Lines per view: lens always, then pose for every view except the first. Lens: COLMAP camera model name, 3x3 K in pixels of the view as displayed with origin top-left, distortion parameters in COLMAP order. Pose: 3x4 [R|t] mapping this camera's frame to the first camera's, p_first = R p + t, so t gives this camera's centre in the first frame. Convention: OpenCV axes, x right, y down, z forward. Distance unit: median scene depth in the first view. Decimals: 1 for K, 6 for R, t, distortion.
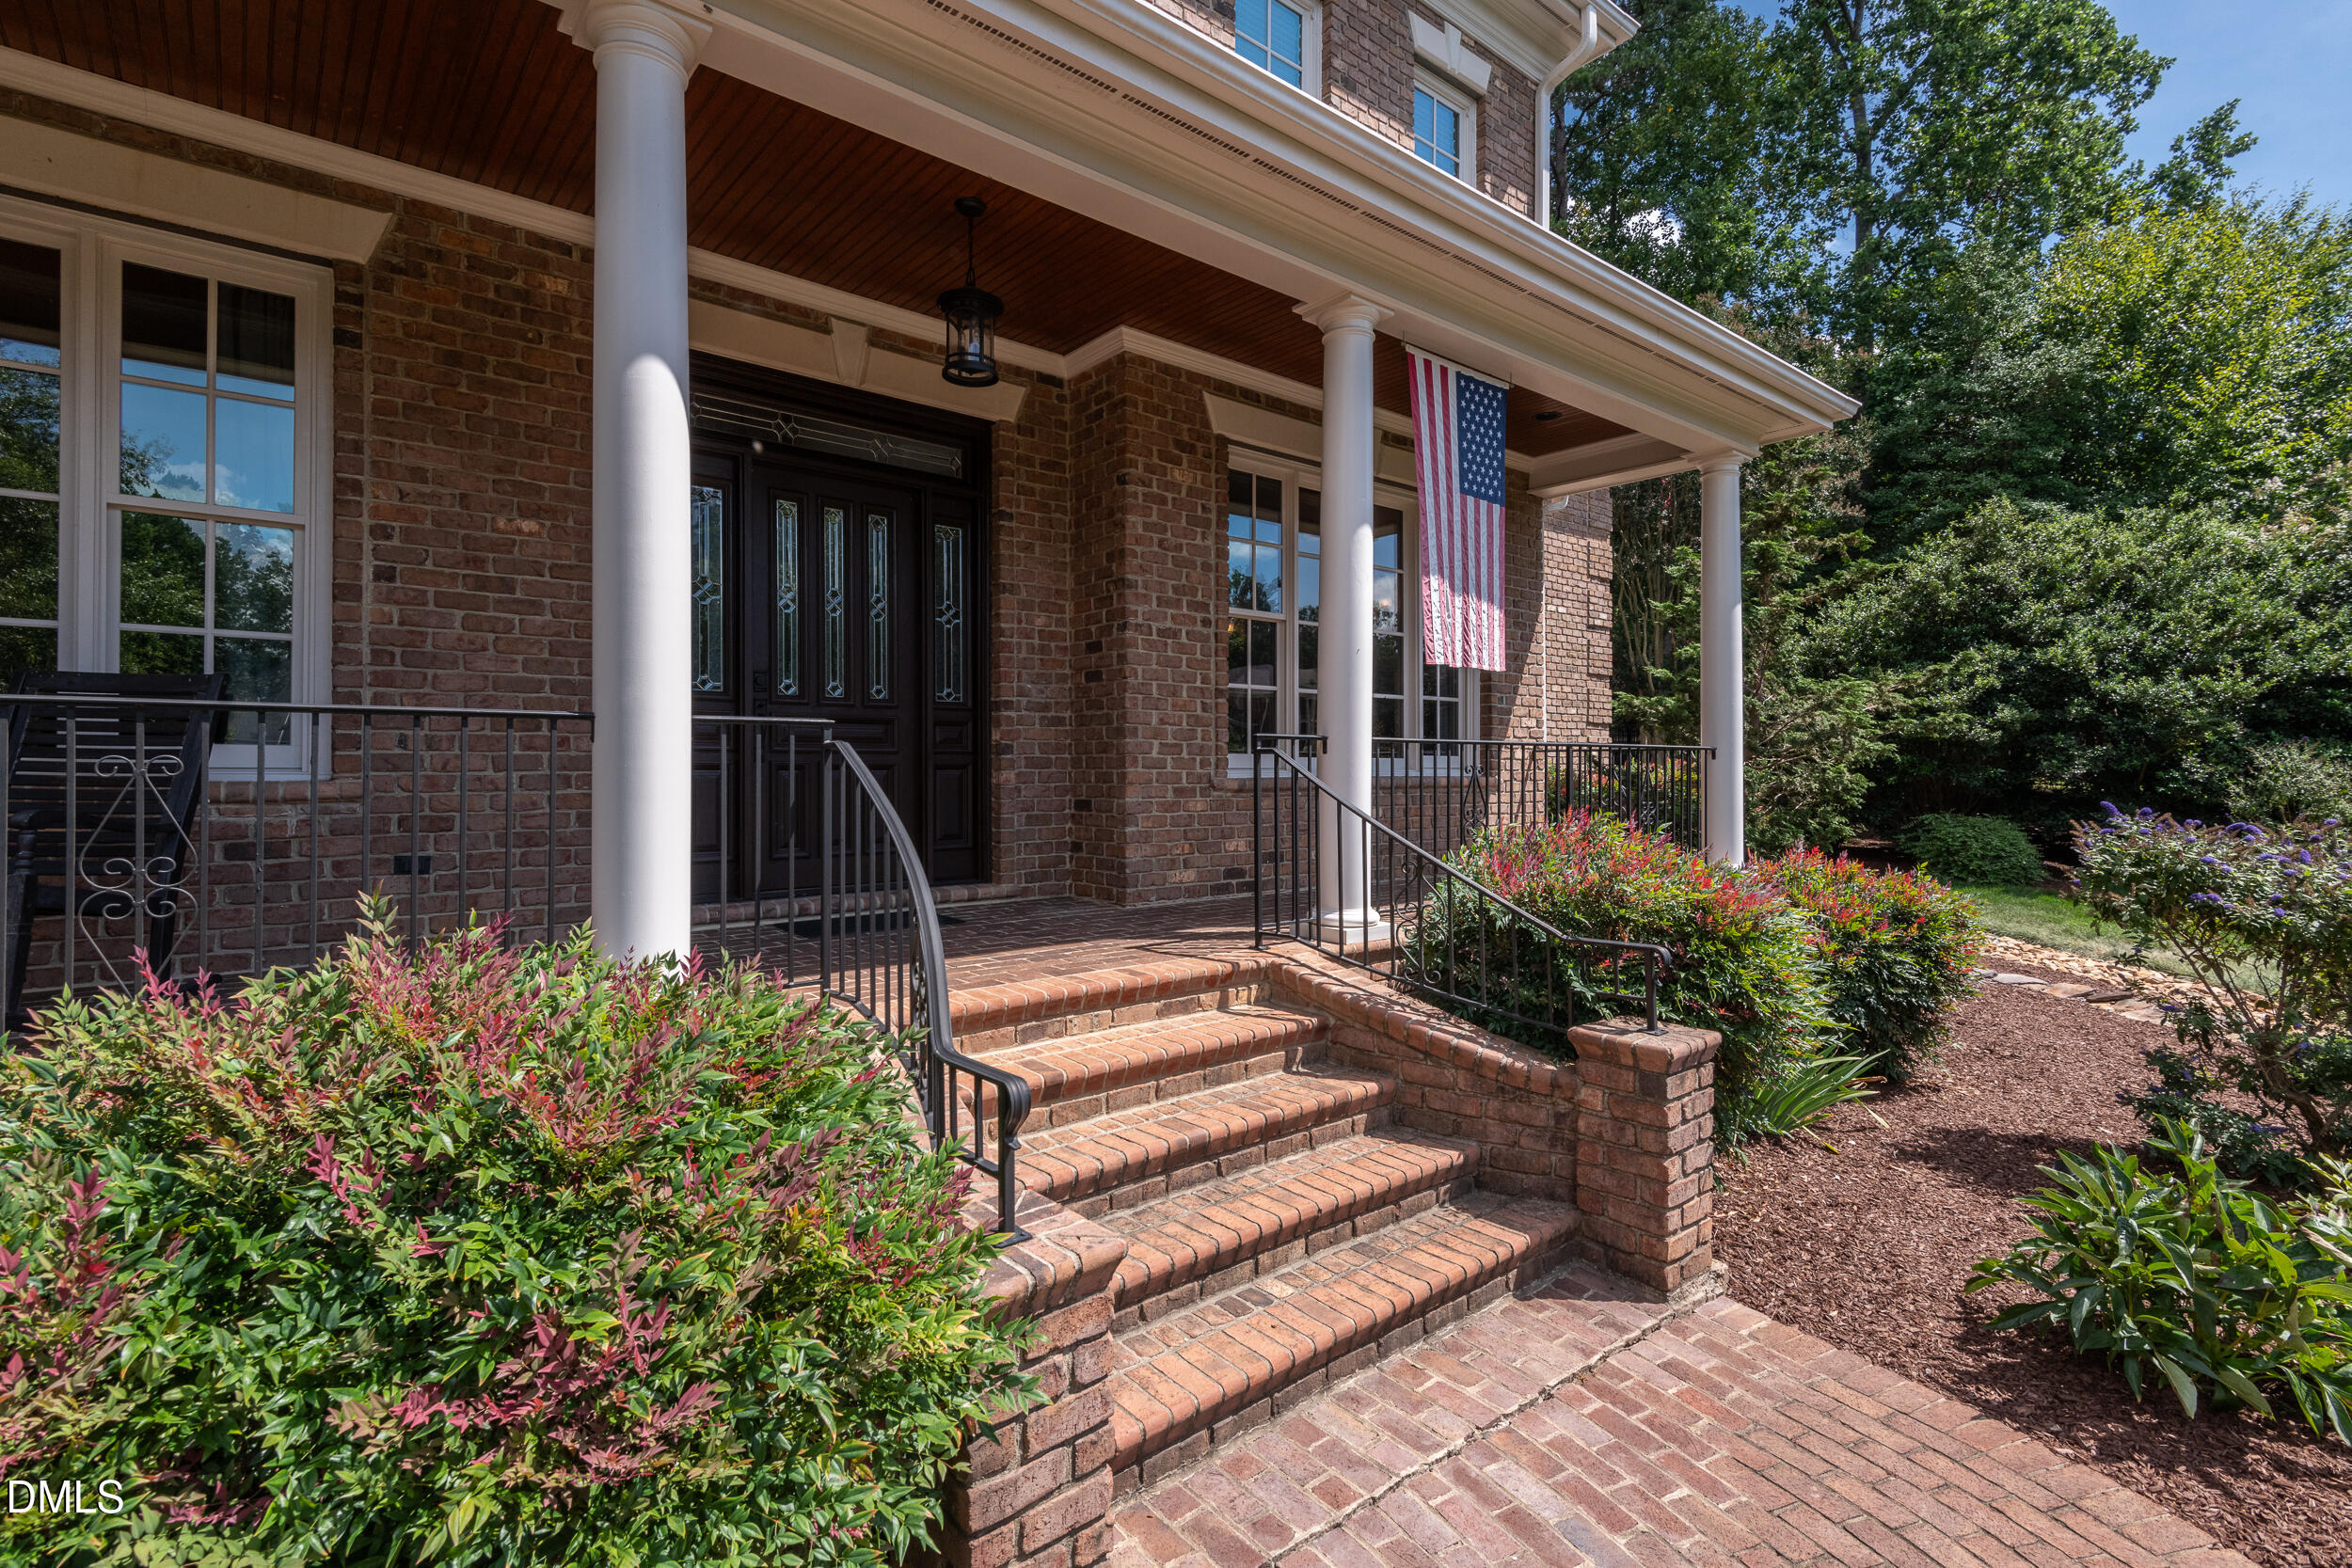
lens RADIAL K [[1108.6, 0, 1176.0], [0, 1108.6, 784.0], [0, 0, 1]] dist [0.004123, 0.000066]
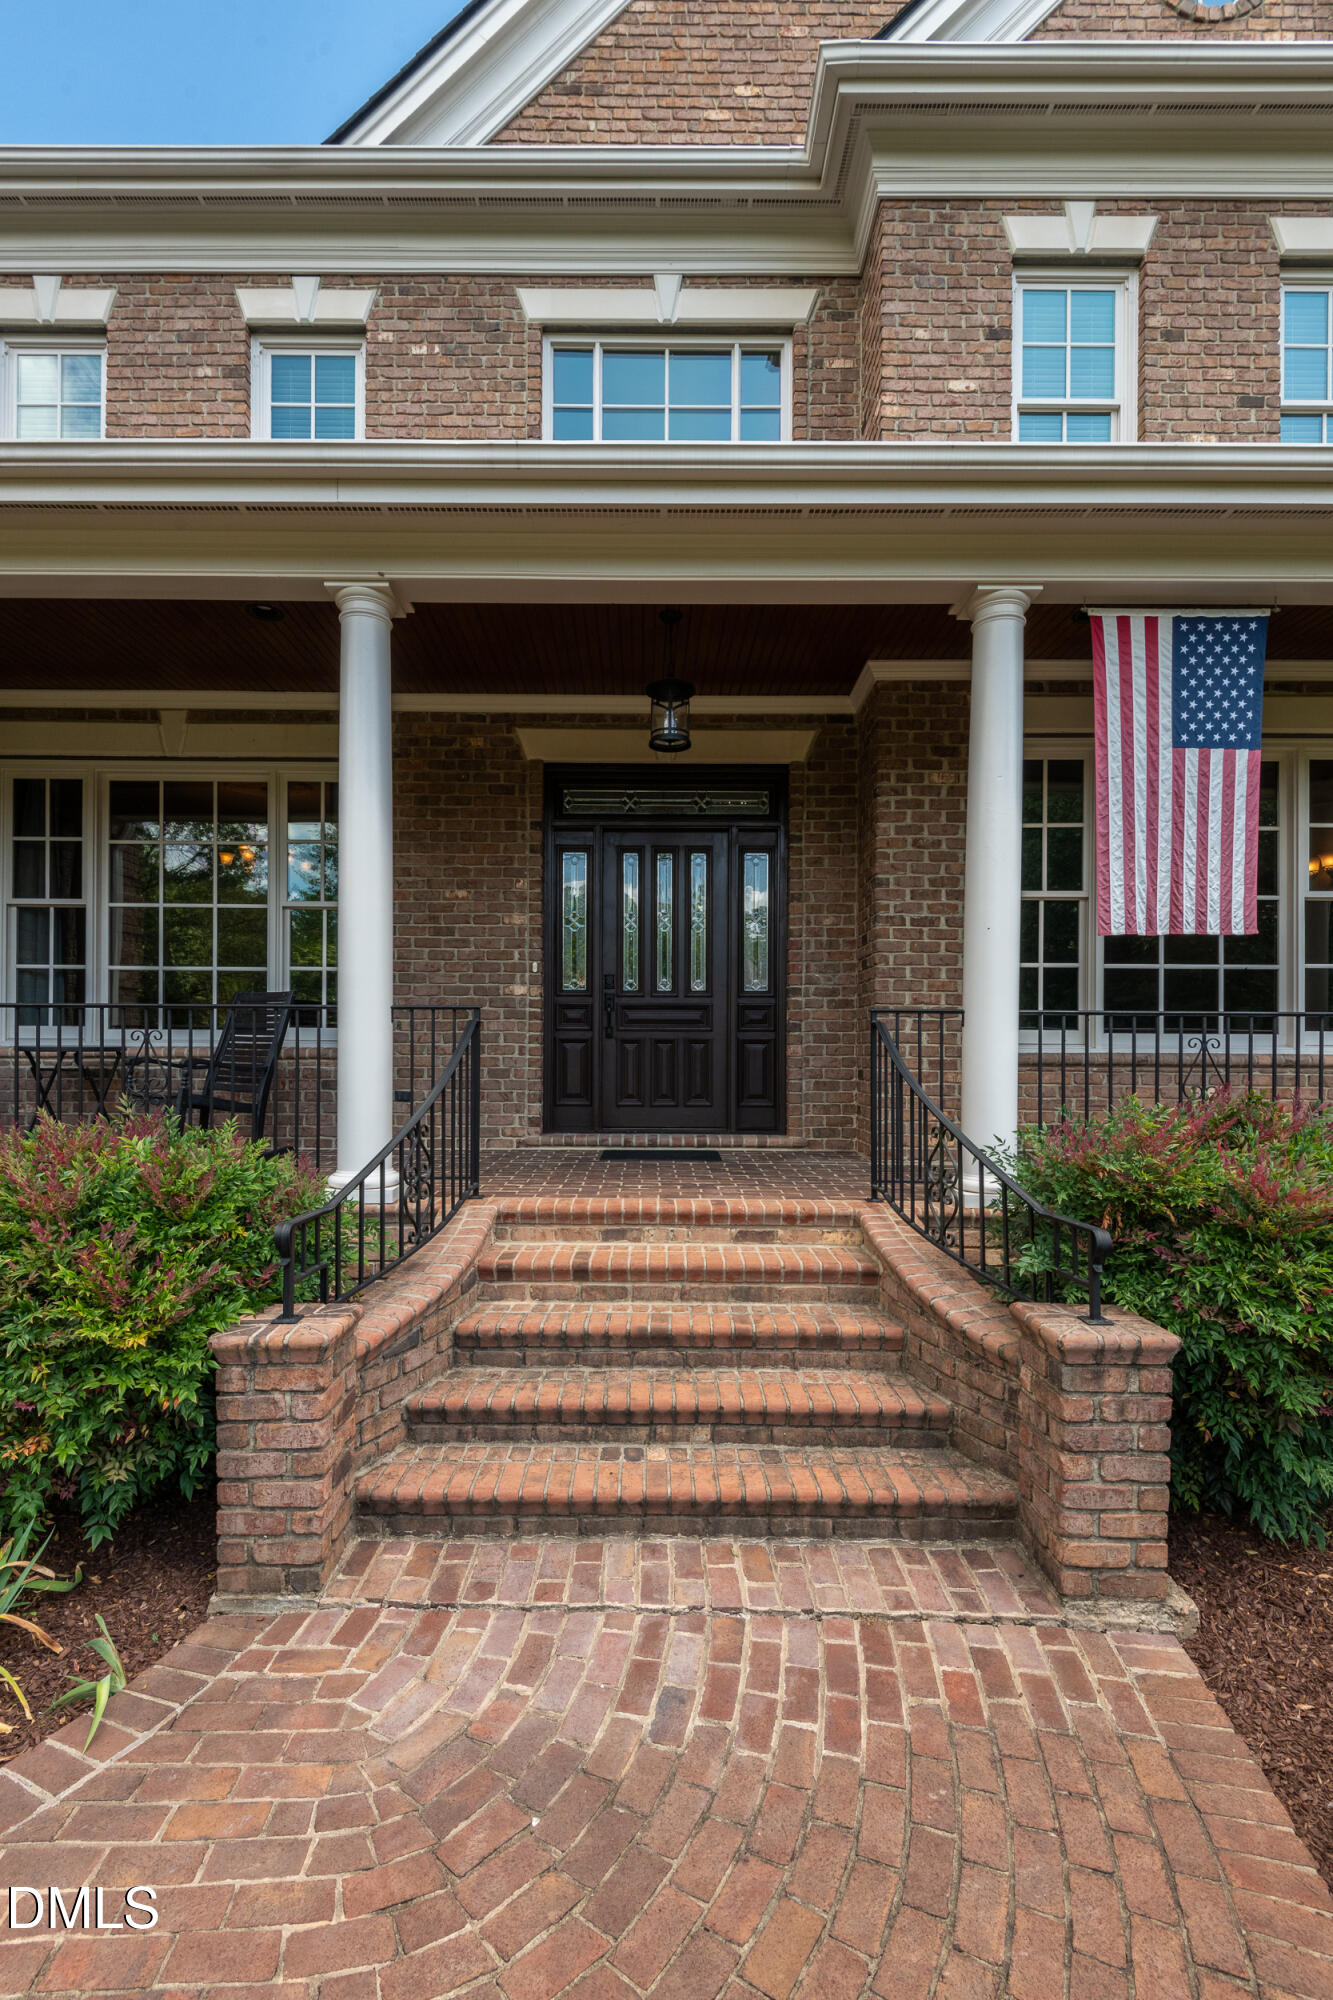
lens RADIAL K [[942.8, 0, 678.0], [0, 942.8, 1066.4], [0, 0, 1]] dist [0.004123, 0.000066]
pose [[0.763733, 0.011360, -0.645433, 0.561248], [-0.011427, 0.999926, 0.004079, 0.011987], [0.645431, 0.004260, 0.763806, 0.149228]]
